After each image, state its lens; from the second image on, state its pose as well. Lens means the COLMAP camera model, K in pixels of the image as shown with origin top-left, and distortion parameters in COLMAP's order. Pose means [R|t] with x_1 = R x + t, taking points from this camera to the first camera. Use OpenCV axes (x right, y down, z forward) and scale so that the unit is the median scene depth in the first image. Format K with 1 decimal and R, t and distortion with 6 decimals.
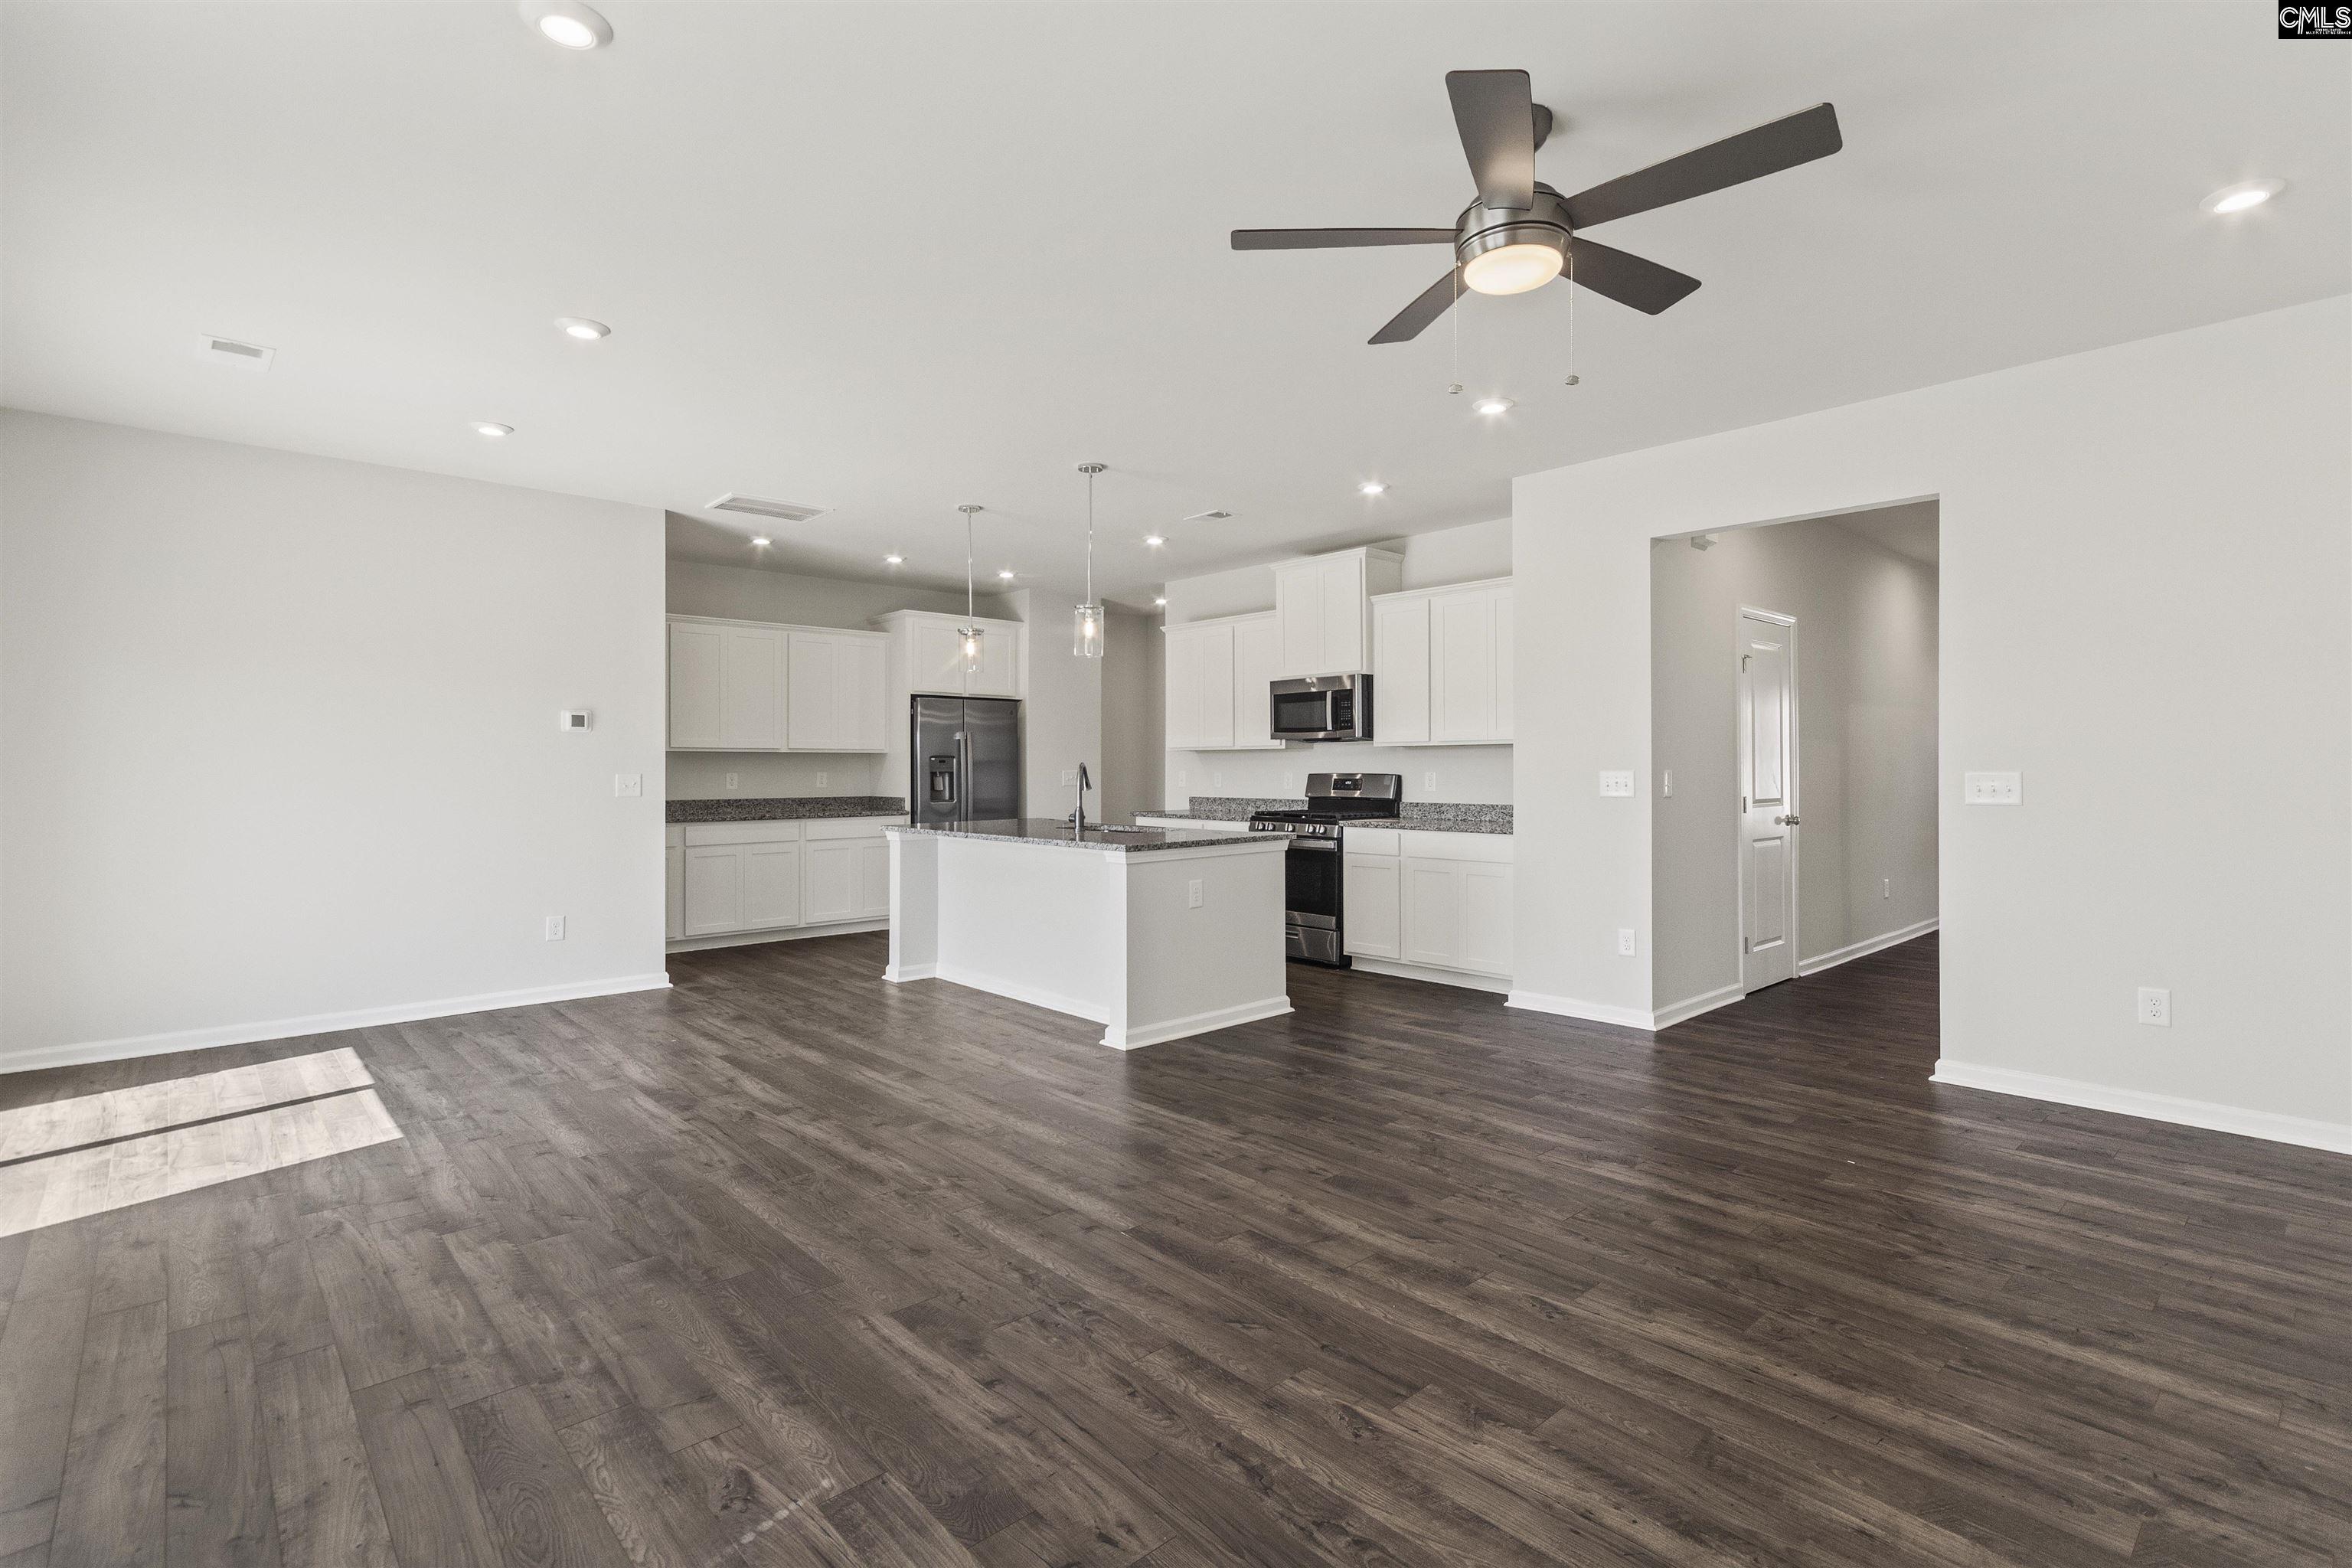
lens RADIAL K [[1102.8, 0, 1174.3], [0, 1102.8, 755.0], [0, 0, 1]] dist [0.010537, -0.002954]
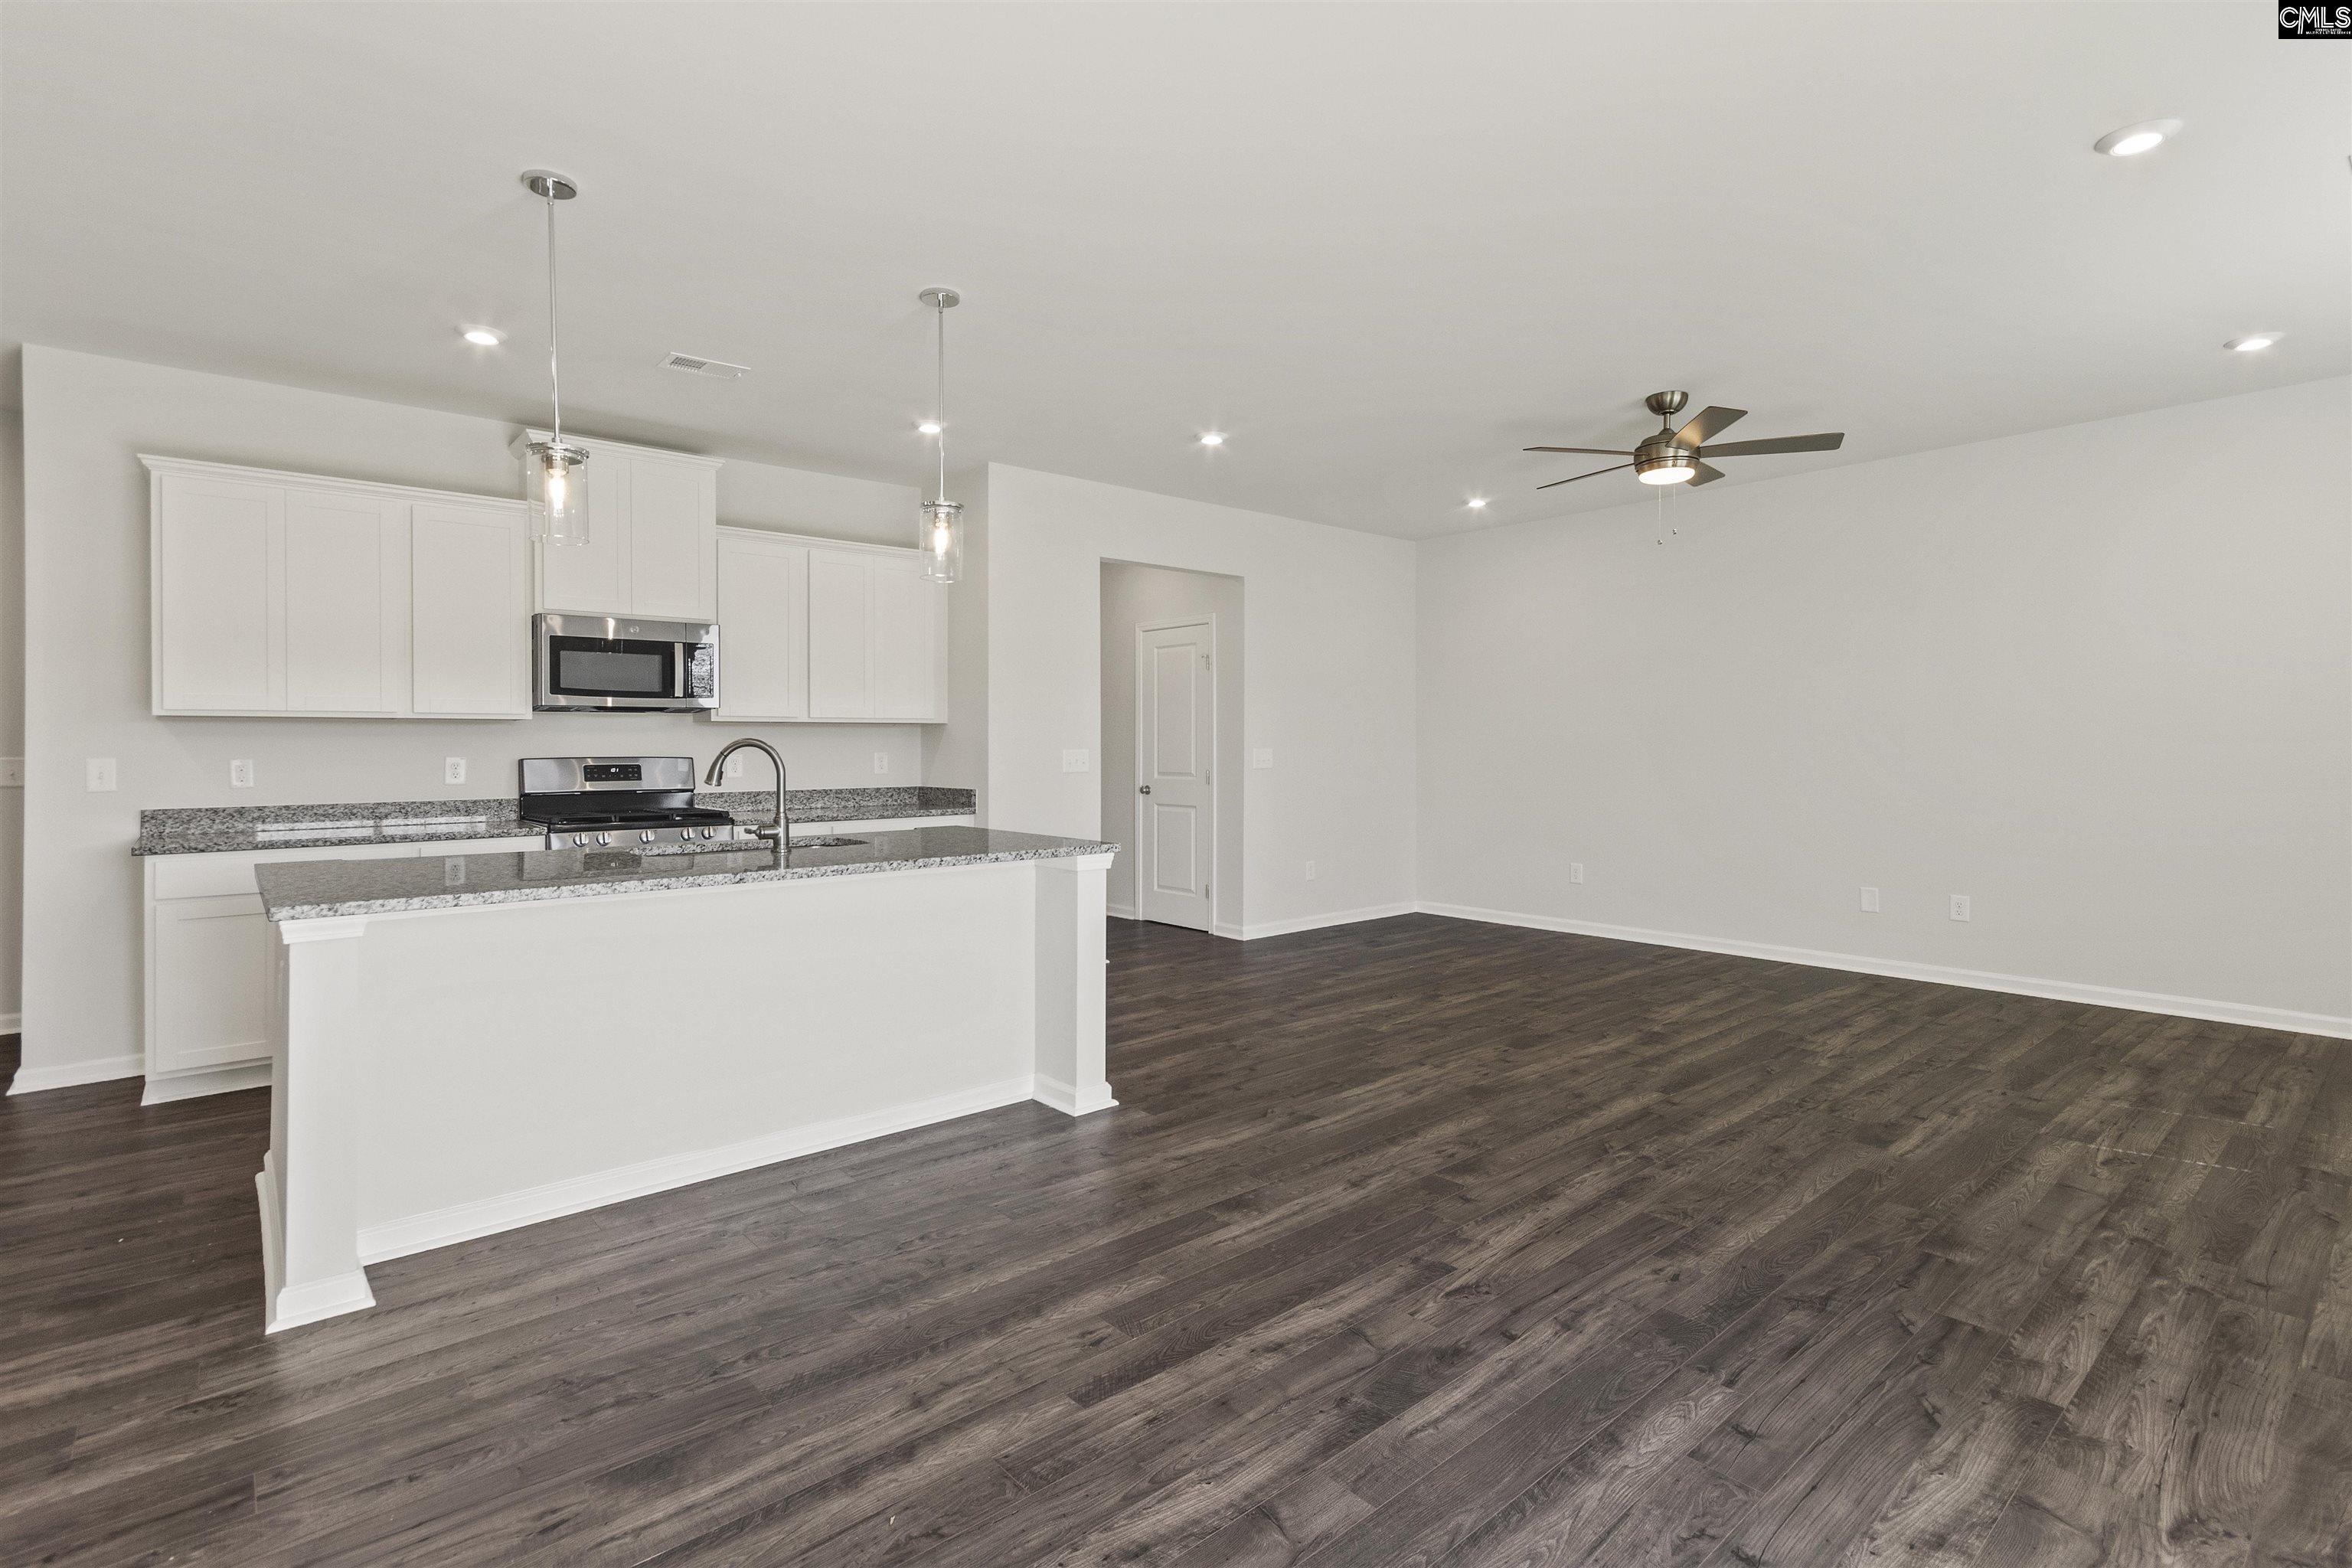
lens RADIAL K [[1102.8, 0, 1187.0], [0, 1102.8, 759.2], [0, 0, 1]] dist [0.010537, -0.002954]
pose [[0.022479, -0.008764, 0.999709, -0.661127], [-0.007886, 0.999929, 0.008943, 0.010628], [-0.999716, -0.008085, 0.022409, 0.743690]]
